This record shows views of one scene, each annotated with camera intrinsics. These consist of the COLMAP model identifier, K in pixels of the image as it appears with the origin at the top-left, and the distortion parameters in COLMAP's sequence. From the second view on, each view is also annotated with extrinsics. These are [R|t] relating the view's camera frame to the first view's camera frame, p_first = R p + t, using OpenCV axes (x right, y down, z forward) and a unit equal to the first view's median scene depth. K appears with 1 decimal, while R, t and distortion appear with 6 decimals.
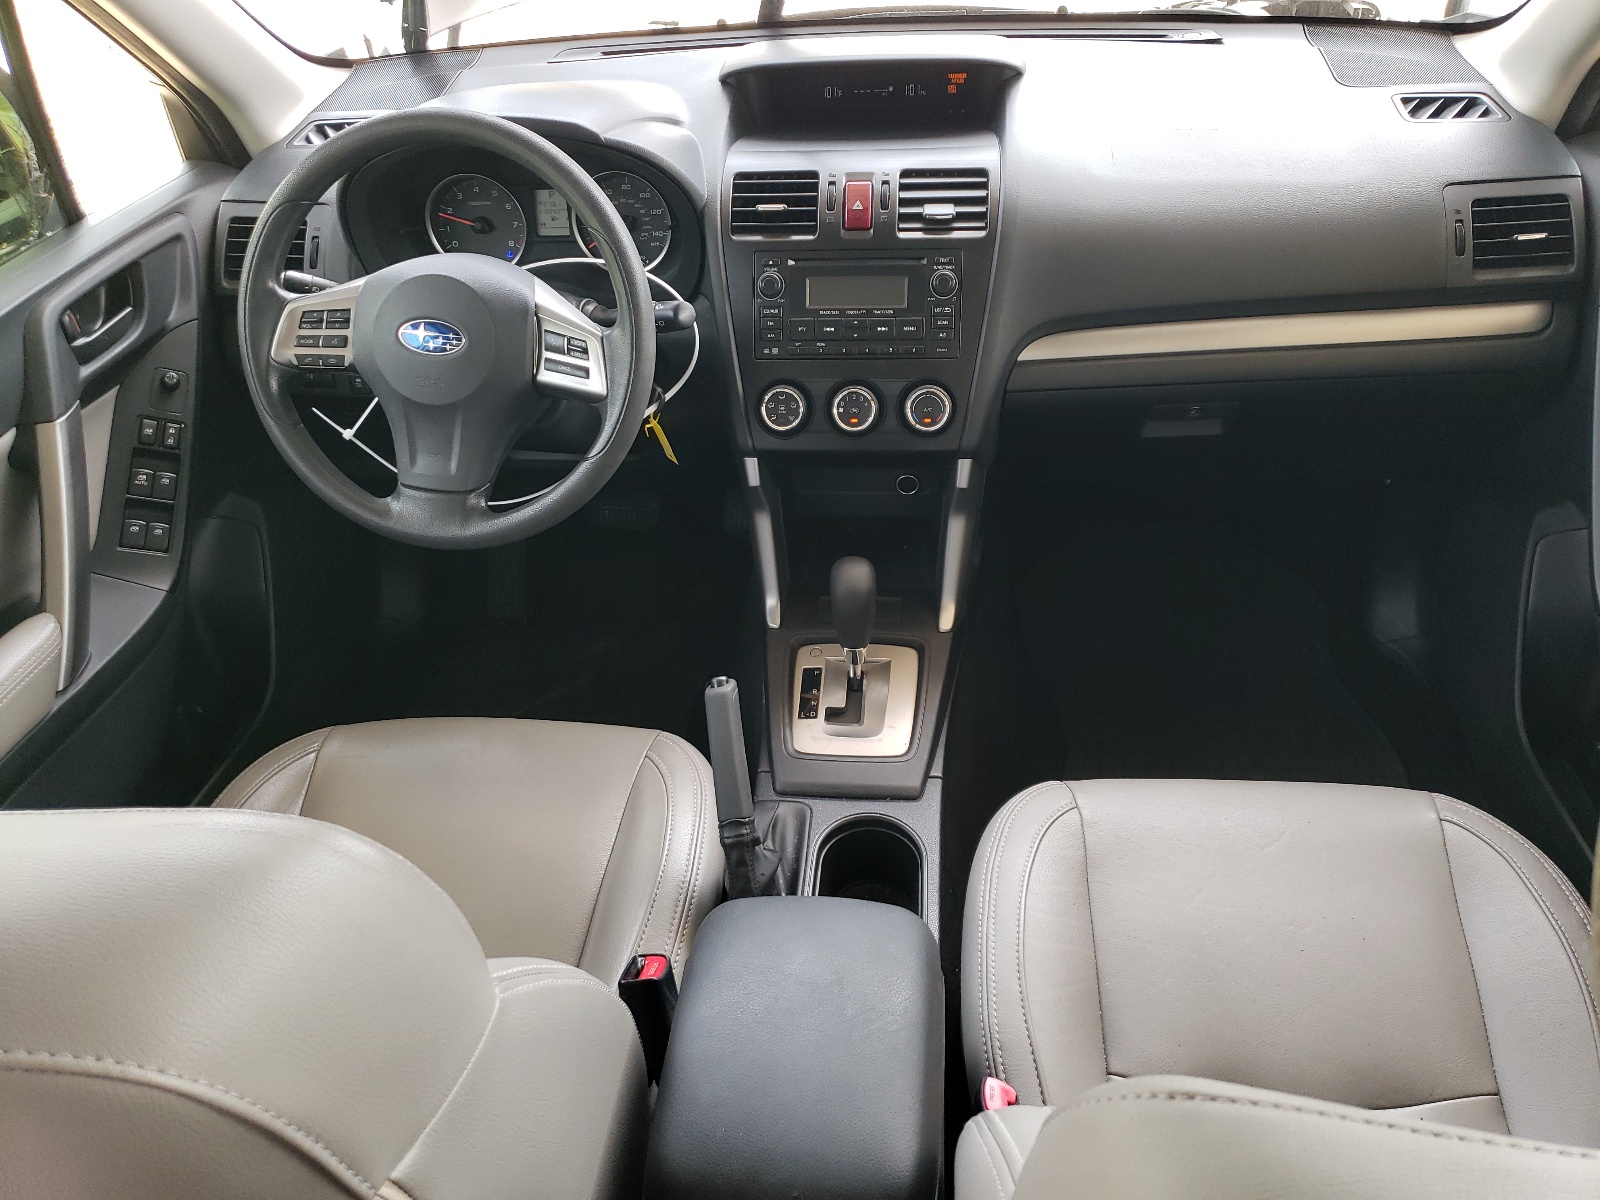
lens RADIAL K [[1219.4, 0, 801.5], [0, 1219.4, 599.3], [0, 0, 1]] dist [0.002440, 0.000431]
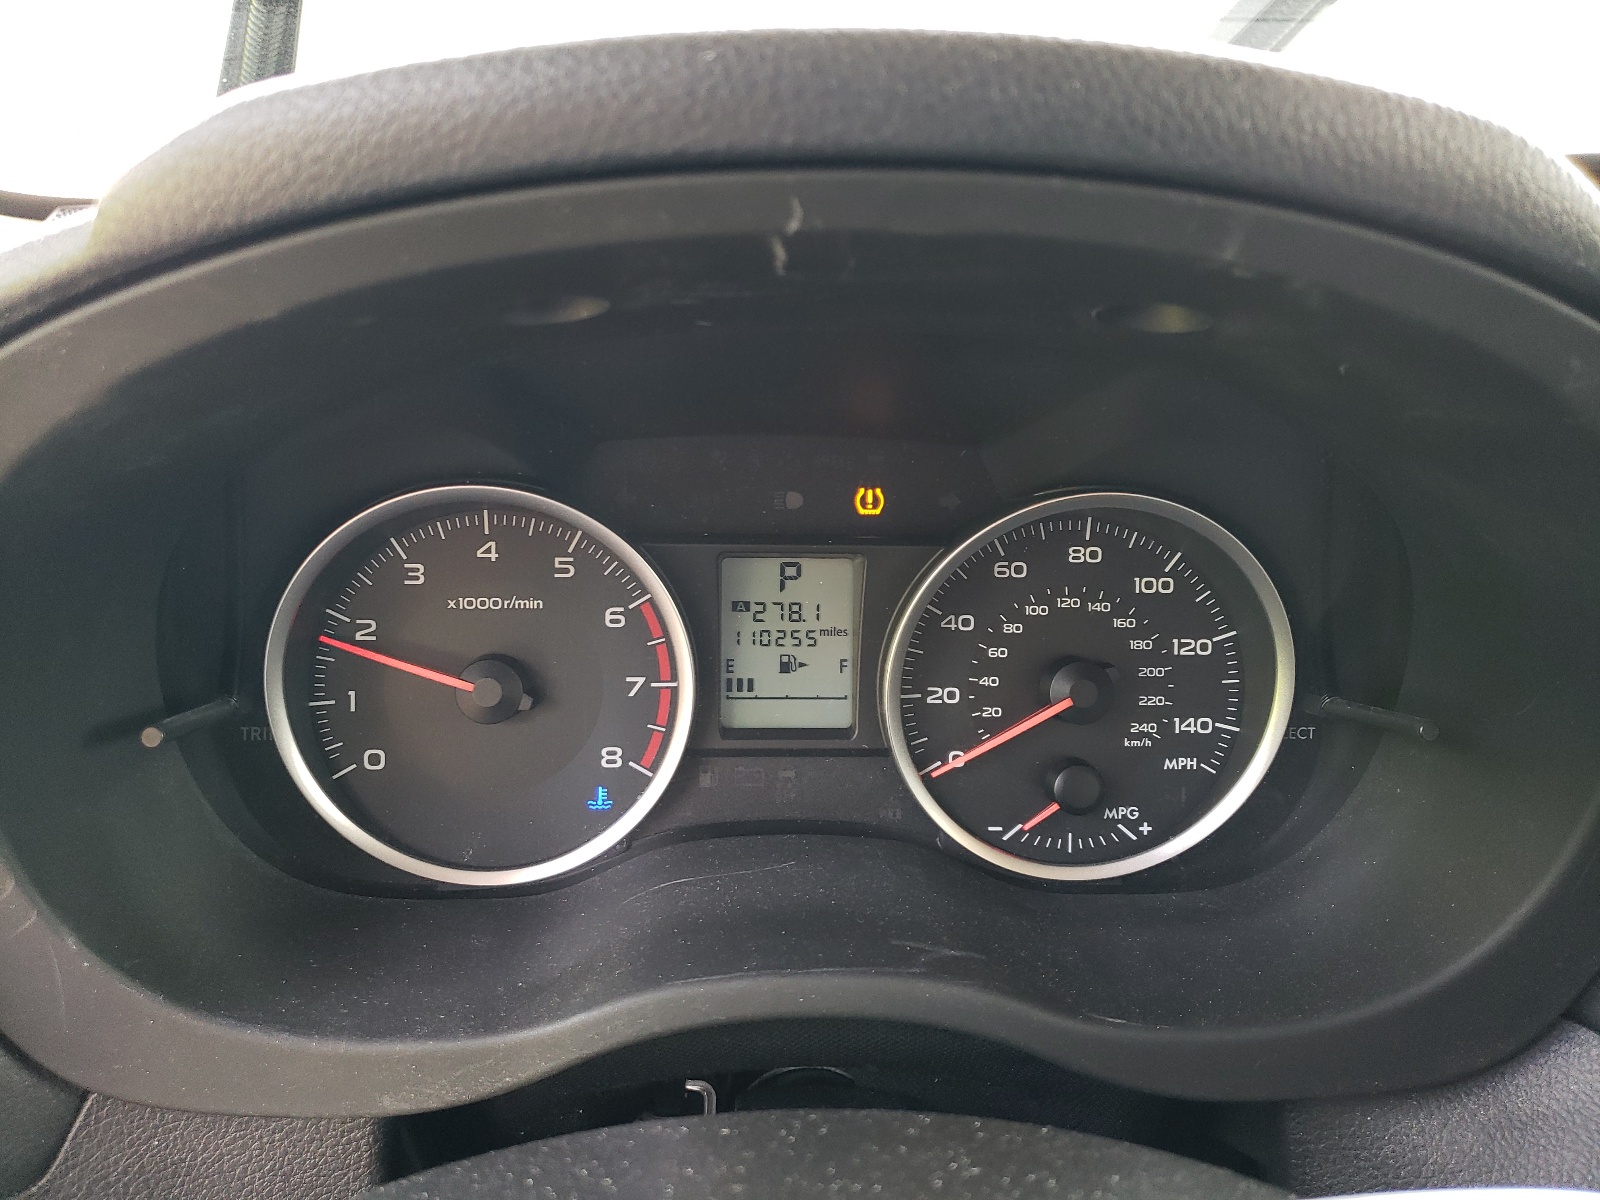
lens RADIAL K [[1219.4, 0, 798.5], [0, 1219.4, 599.7], [0, 0, 1]] dist [0.002440, 0.000431]
pose [[0.978752, 0.019455, 0.204125, -0.255090], [0.046299, 0.948813, -0.312426, -0.244909], [-0.199755, 0.315238, 0.927751, 0.757150]]
